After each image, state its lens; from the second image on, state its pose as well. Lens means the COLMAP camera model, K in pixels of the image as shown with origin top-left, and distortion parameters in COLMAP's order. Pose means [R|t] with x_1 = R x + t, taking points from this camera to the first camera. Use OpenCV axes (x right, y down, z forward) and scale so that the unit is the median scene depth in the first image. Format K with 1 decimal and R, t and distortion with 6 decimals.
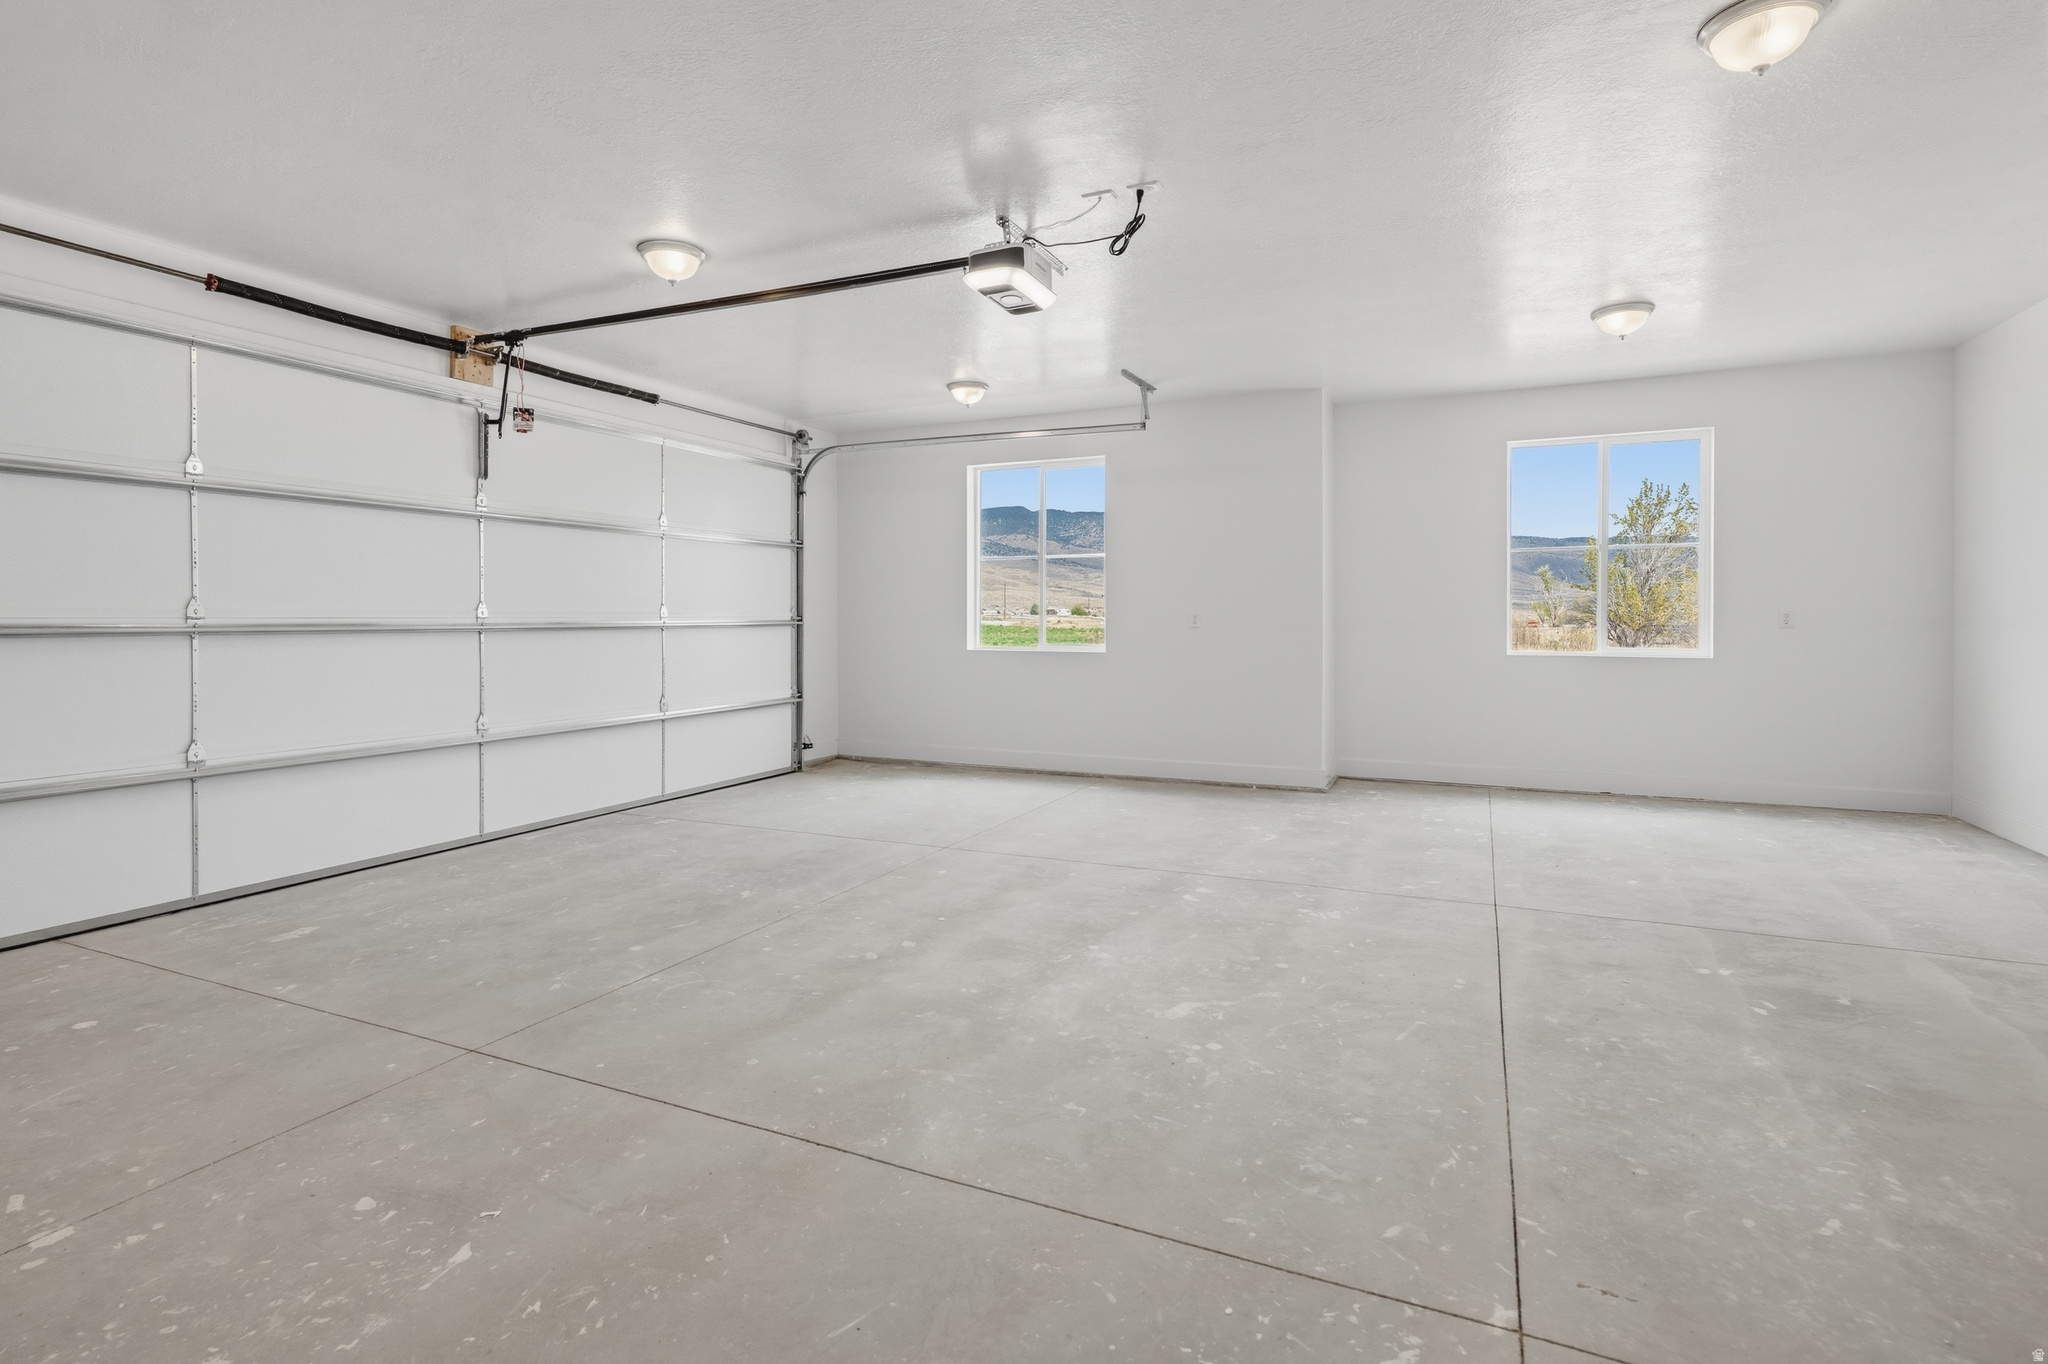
lens RADIAL K [[989.9, 0, 1015.2], [0, 989.9, 629.1], [0, 0, 1]] dist [0.001767, 0.000431]
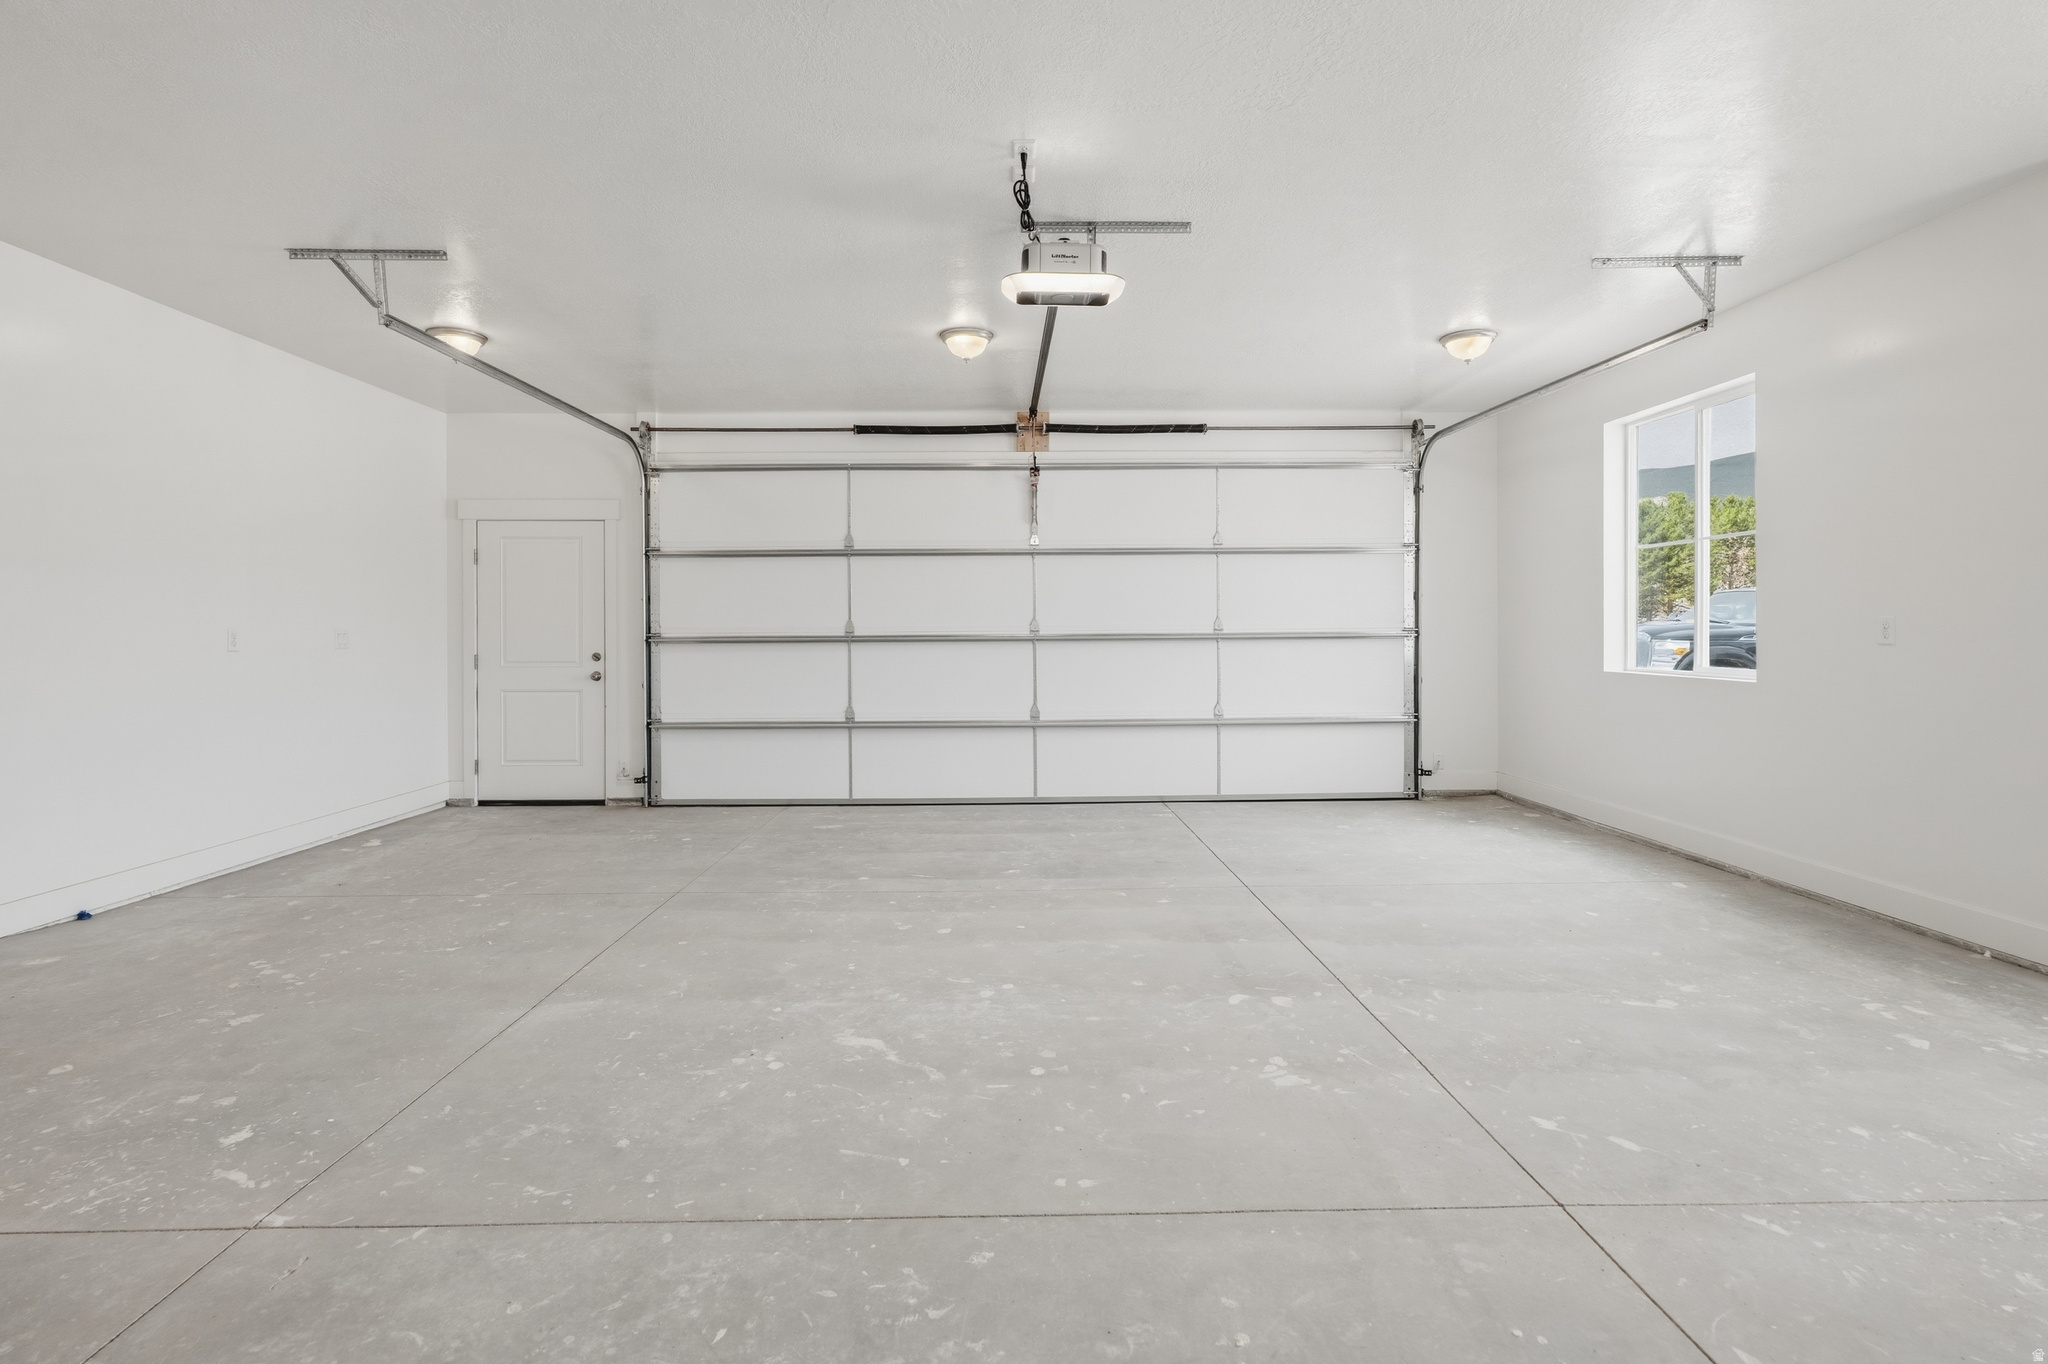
lens RADIAL K [[989.9, 0, 1015.2], [0, 989.9, 629.1], [0, 0, 1]] dist [0.001767, 0.000431]
pose [[0.434636, -0.001160, -0.900605, 0.507161], [-0.006370, 0.999970, -0.004362, -0.005445], [0.900584, 0.007632, 0.434616, 0.330611]]
